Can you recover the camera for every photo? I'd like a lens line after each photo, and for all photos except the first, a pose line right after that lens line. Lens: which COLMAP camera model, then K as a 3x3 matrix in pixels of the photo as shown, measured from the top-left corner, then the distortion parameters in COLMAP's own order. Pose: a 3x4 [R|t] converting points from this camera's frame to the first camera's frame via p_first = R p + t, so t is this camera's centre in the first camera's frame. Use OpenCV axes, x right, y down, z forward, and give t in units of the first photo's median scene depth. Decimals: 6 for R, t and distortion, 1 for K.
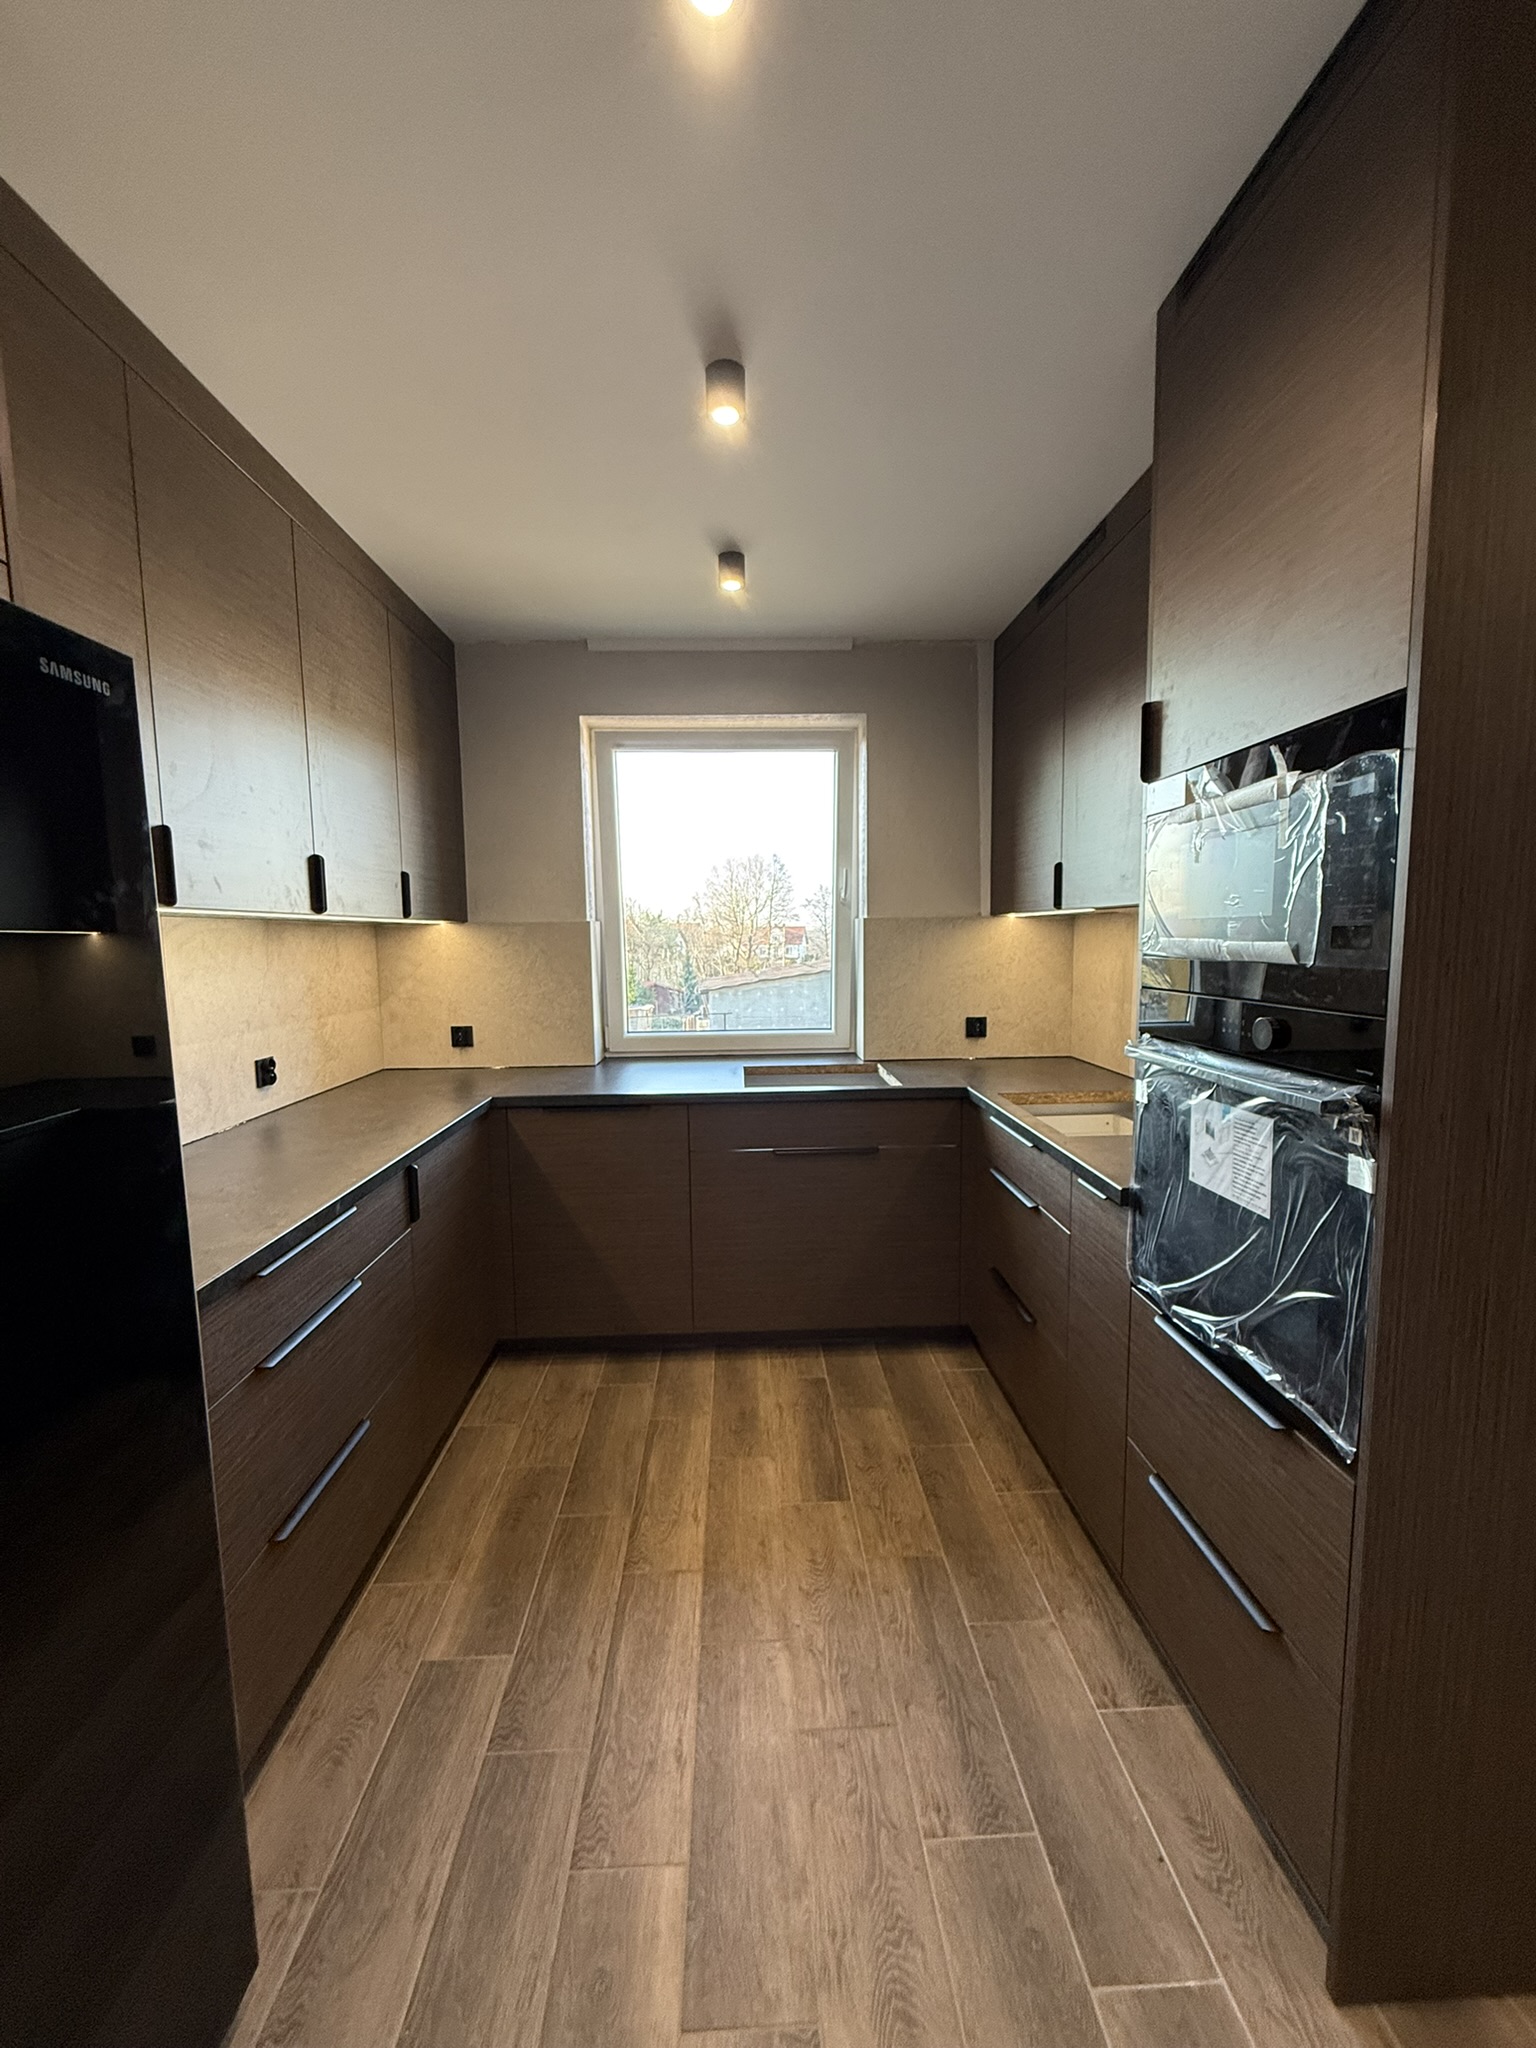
lens RADIAL K [[814.4, 0, 767.8], [0, 814.4, 1018.6], [0, 0, 1]] dist [-0.000116, -0.000119]
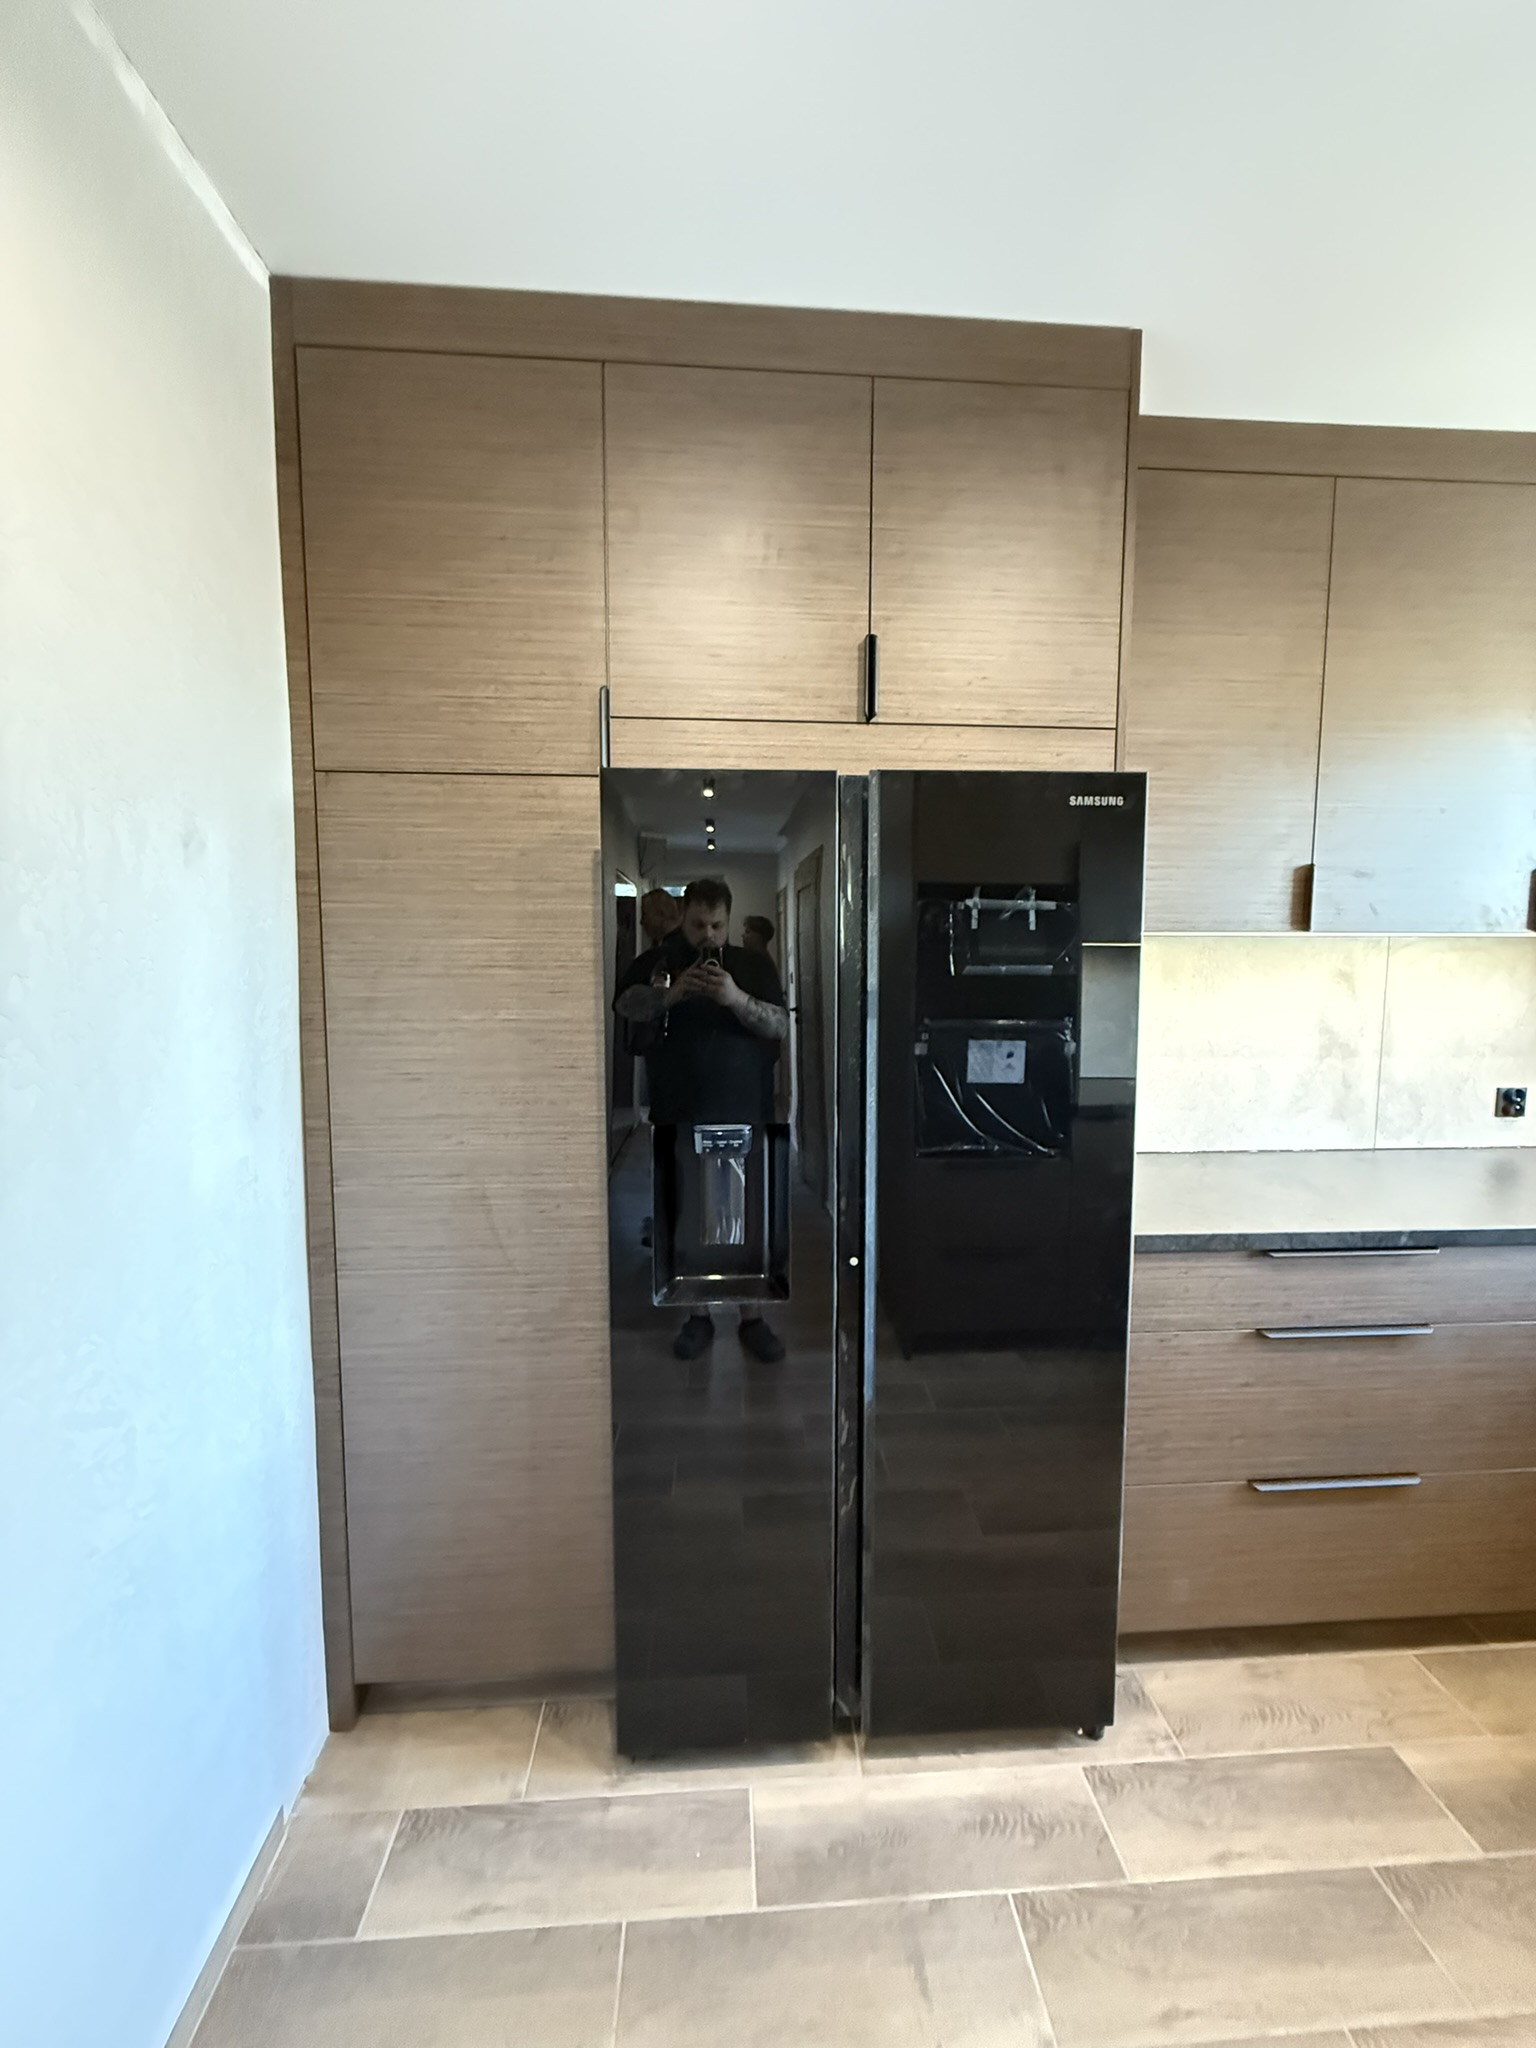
lens RADIAL K [[814.4, 0, 767.8], [0, 814.4, 1019.9], [0, 0, 1]] dist [-0.000116, -0.000119]
pose [[0.023658, 0.102139, -0.994489, 0.321409], [-0.103528, 0.989669, 0.099181, -0.036994], [0.994345, 0.100611, 0.033988, 0.149348]]
